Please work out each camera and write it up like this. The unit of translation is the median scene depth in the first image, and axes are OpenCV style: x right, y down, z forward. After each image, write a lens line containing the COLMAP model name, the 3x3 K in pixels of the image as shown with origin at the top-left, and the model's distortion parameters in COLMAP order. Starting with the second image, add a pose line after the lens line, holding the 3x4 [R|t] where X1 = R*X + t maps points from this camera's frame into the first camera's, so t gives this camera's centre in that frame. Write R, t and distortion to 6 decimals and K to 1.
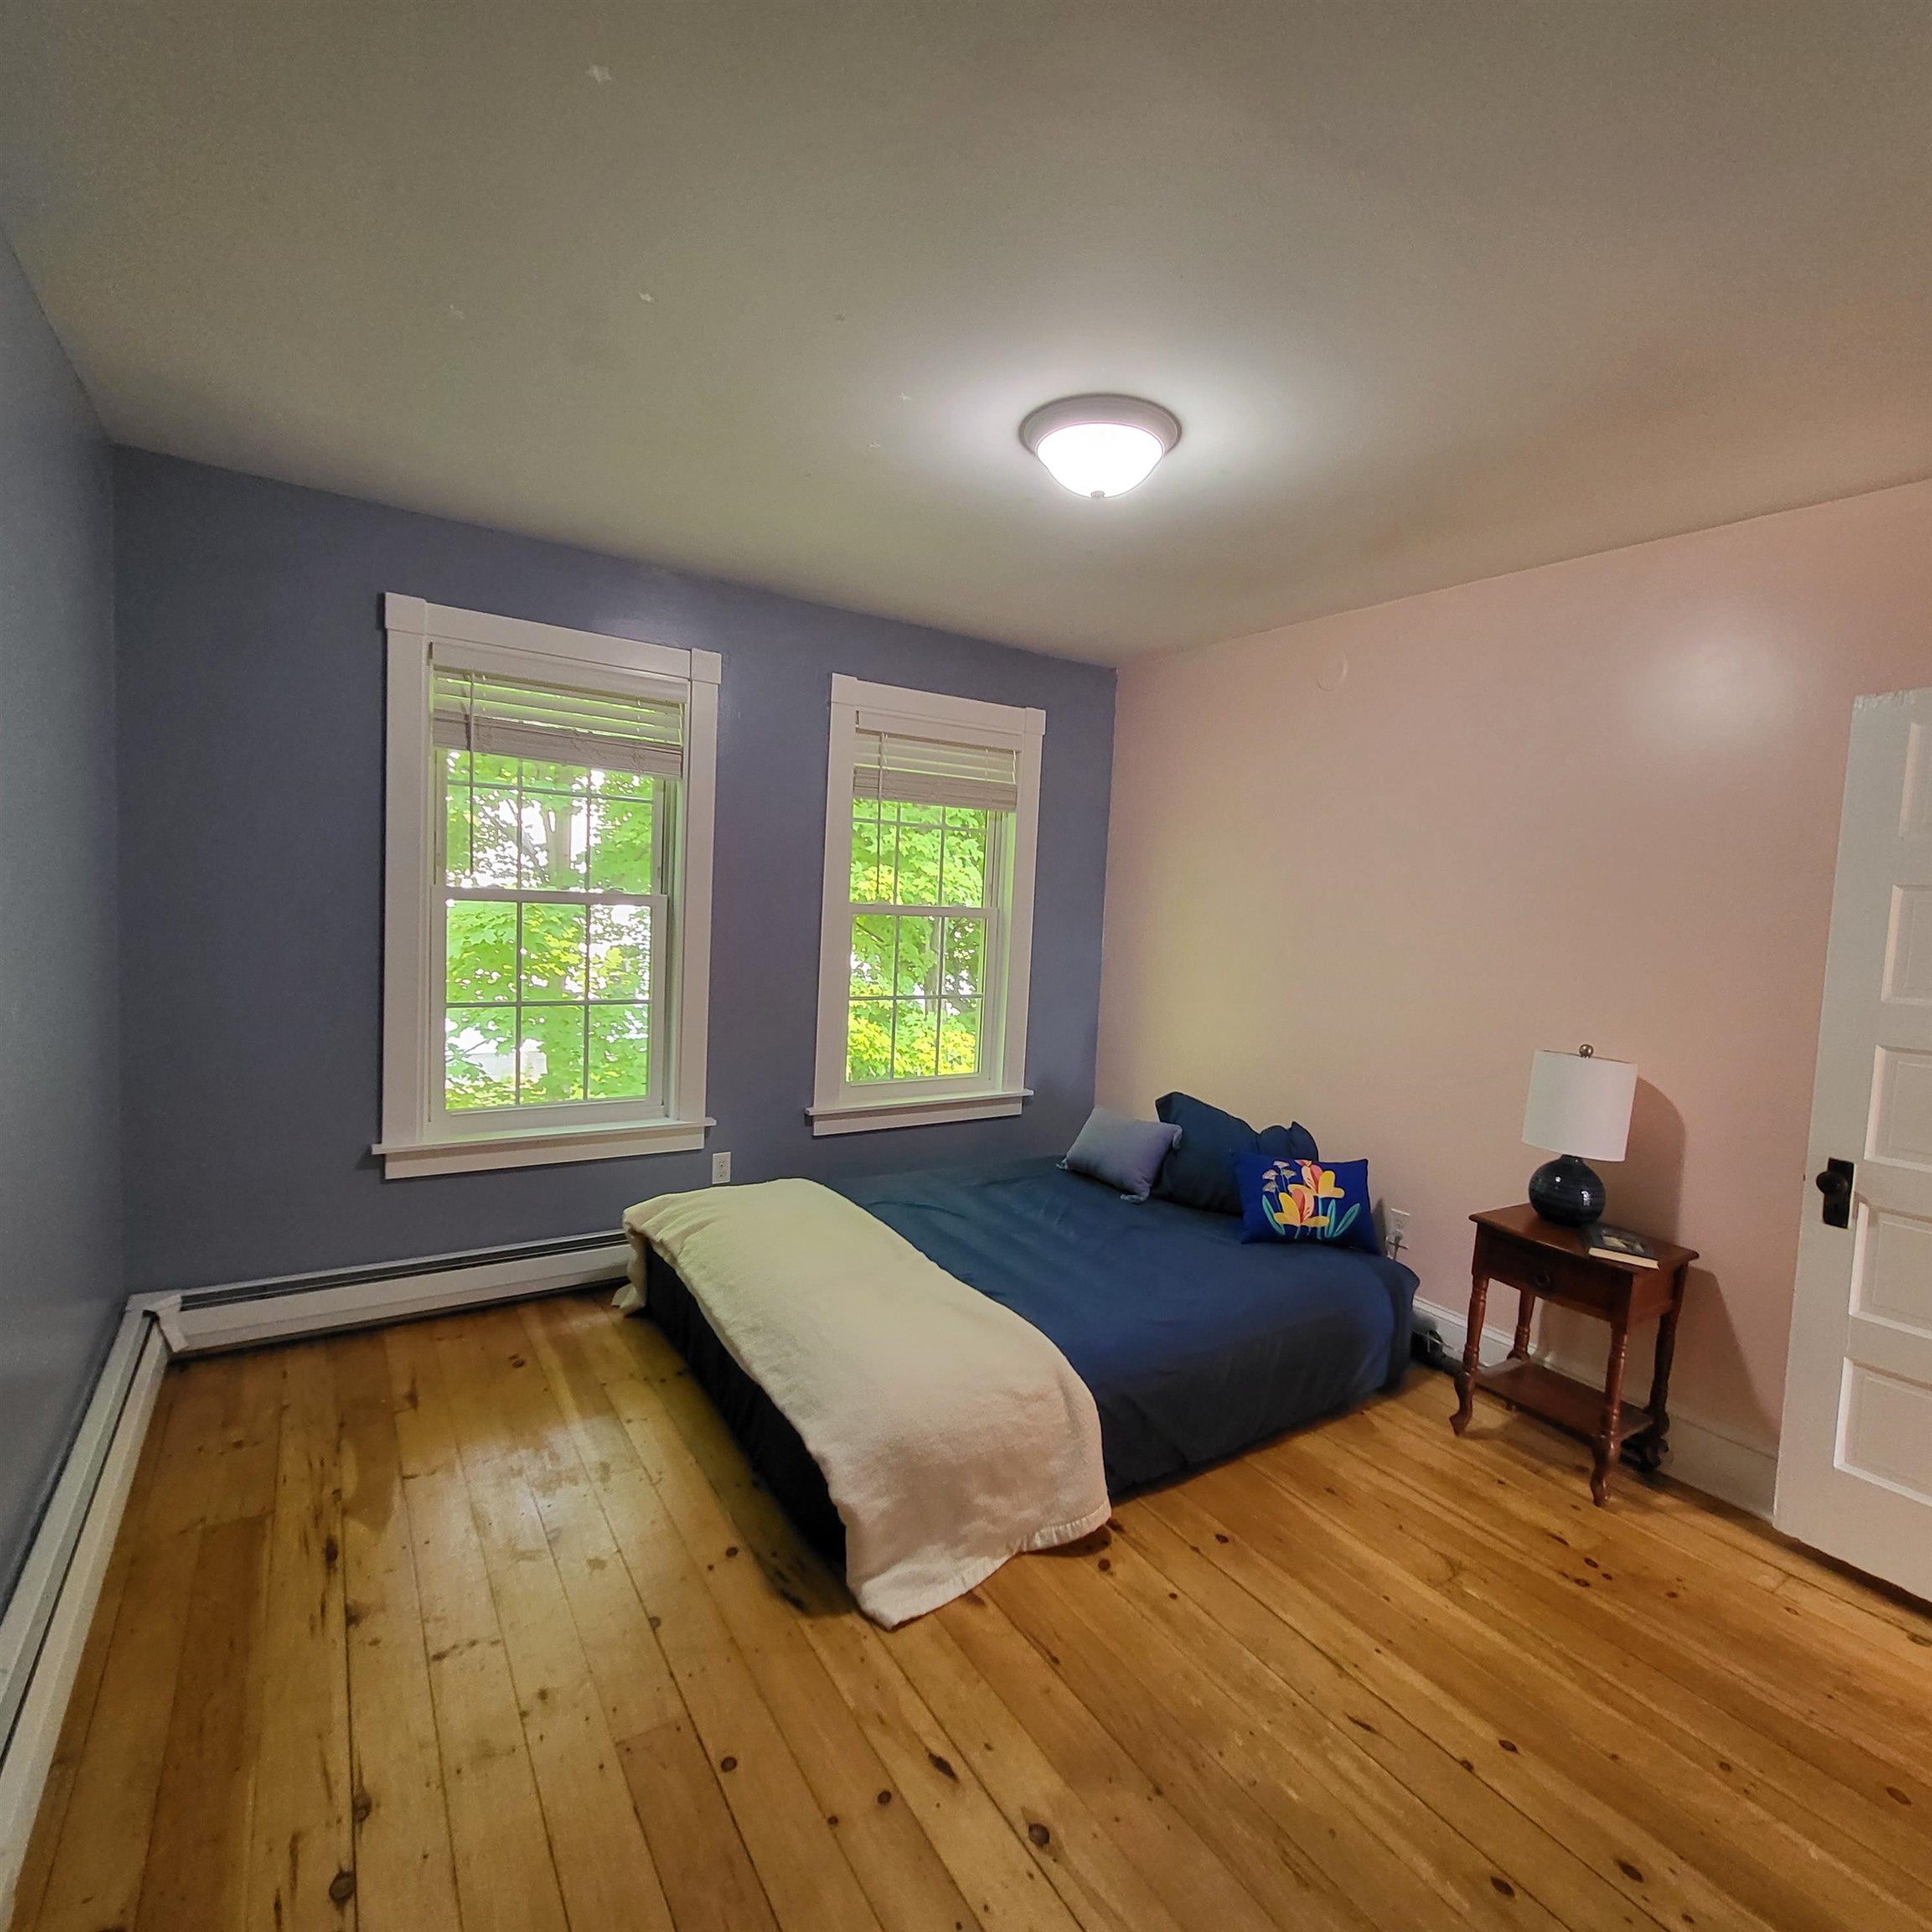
lens RADIAL K [[1007.3, 0, 966.6], [0, 1007.3, 972.7], [0, 0, 1]] dist [-0.015075, 0.000229]
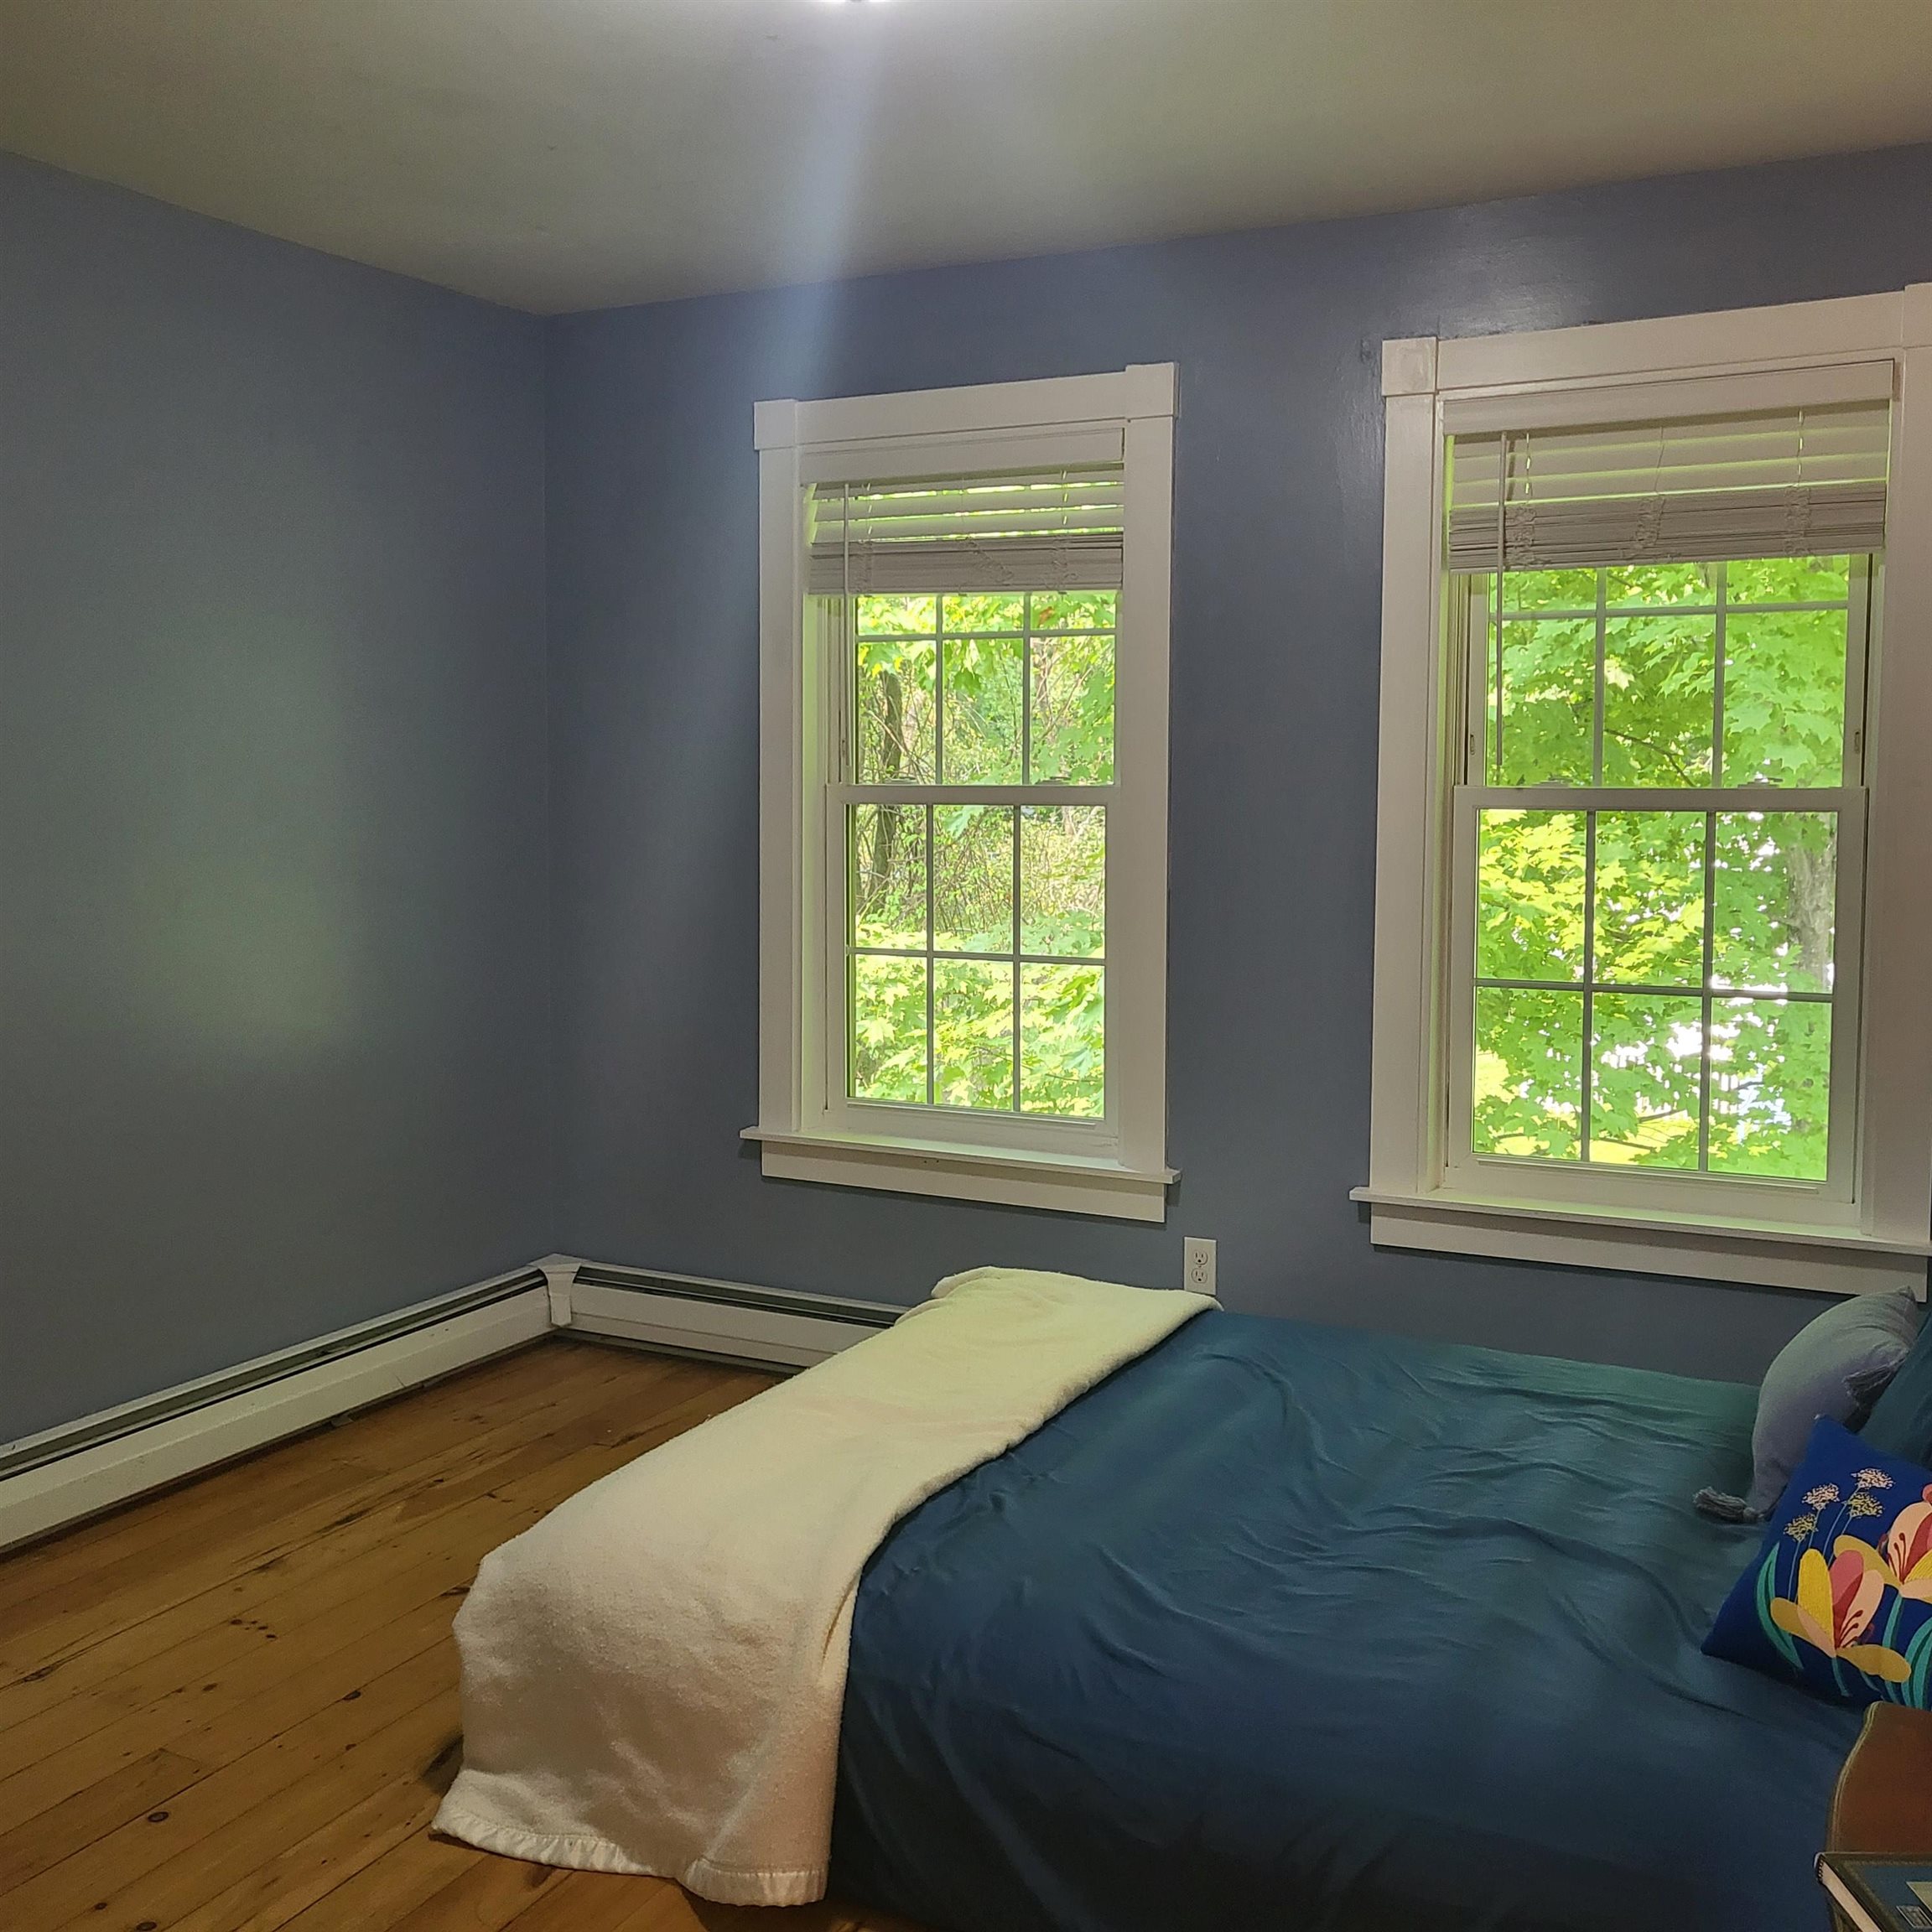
lens RADIAL K [[1970.8, 0, 966.8], [0, 1970.8, 958.0], [0, 0, 1]] dist [-0.015030, 0.000000]
pose [[0.482651, 0.033304, -0.875179, 0.790098], [-0.048255, 0.998770, 0.011395, 0.018716], [0.874482, 0.036732, 0.483665, 0.412319]]
